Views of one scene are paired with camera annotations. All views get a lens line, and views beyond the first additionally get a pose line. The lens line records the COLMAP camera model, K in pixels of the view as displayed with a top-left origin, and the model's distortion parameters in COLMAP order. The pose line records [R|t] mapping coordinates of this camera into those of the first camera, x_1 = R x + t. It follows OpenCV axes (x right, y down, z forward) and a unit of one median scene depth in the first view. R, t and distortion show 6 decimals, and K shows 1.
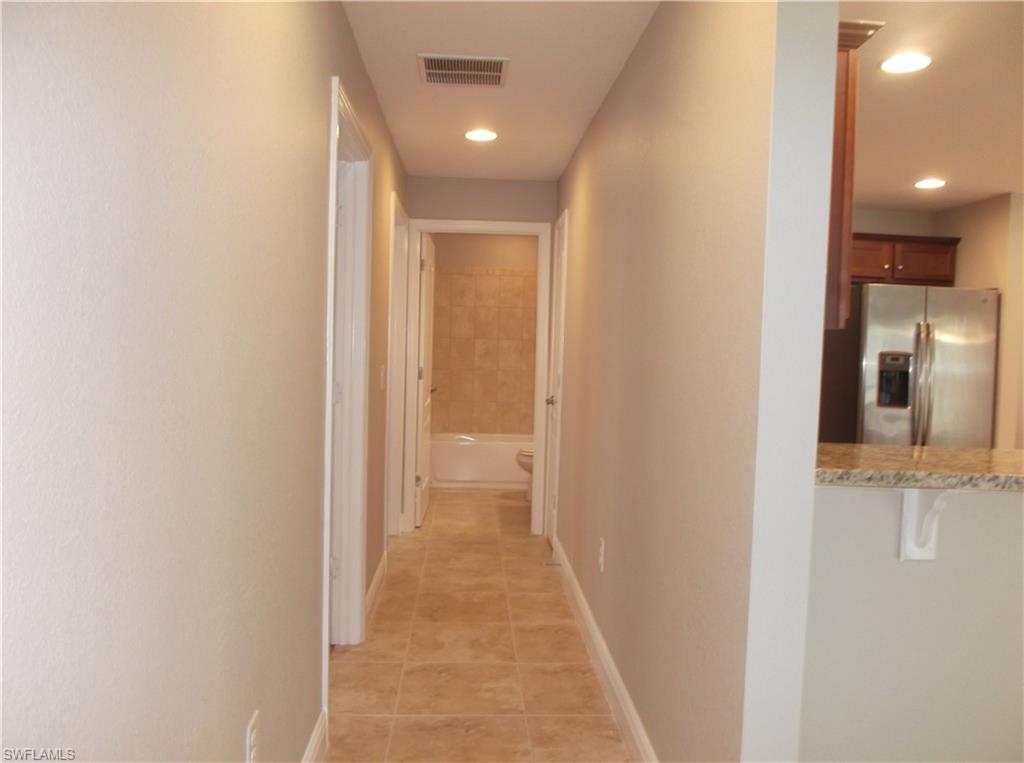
lens RADIAL K [[815.6, 0, 513.5], [0, 815.6, 377.6], [0, 0, 1]] dist [-0.001990, 0.000009]
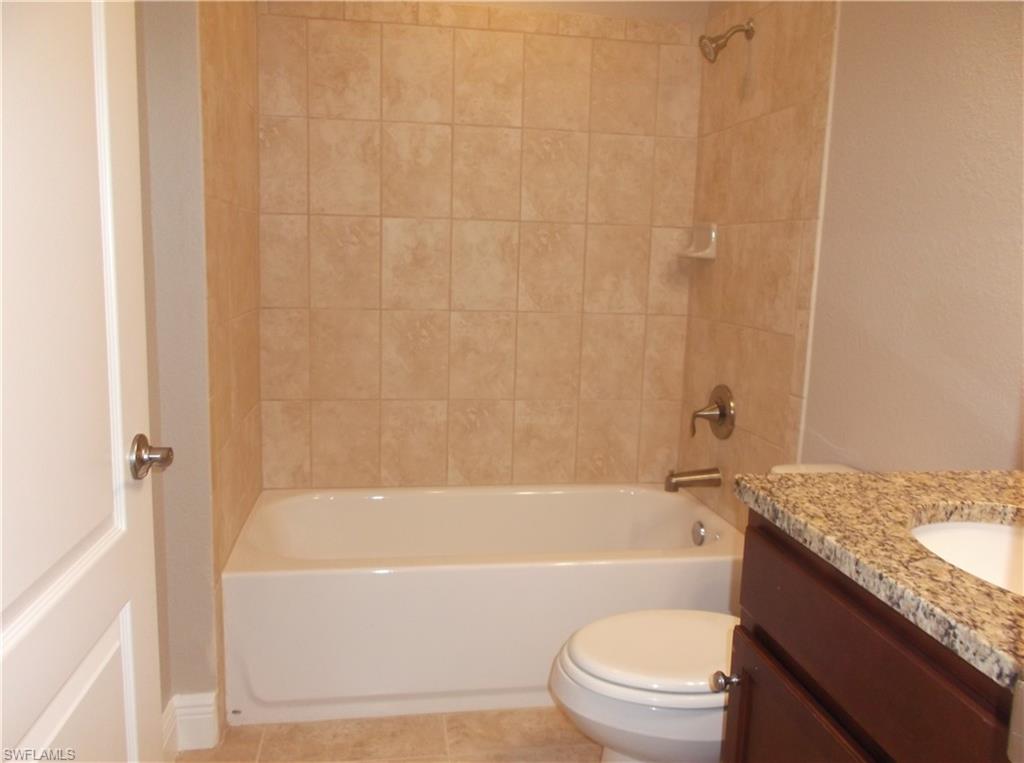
lens RADIAL K [[815.6, 0, 513.6], [0, 815.6, 381.0], [0, 0, 1]] dist [-0.001990, 0.000009]
pose [[0.996117, -0.013637, 0.086981, -0.023128], [0.005495, 0.995636, 0.093165, -0.010841], [-0.087872, -0.092325, 0.991844, 0.648883]]
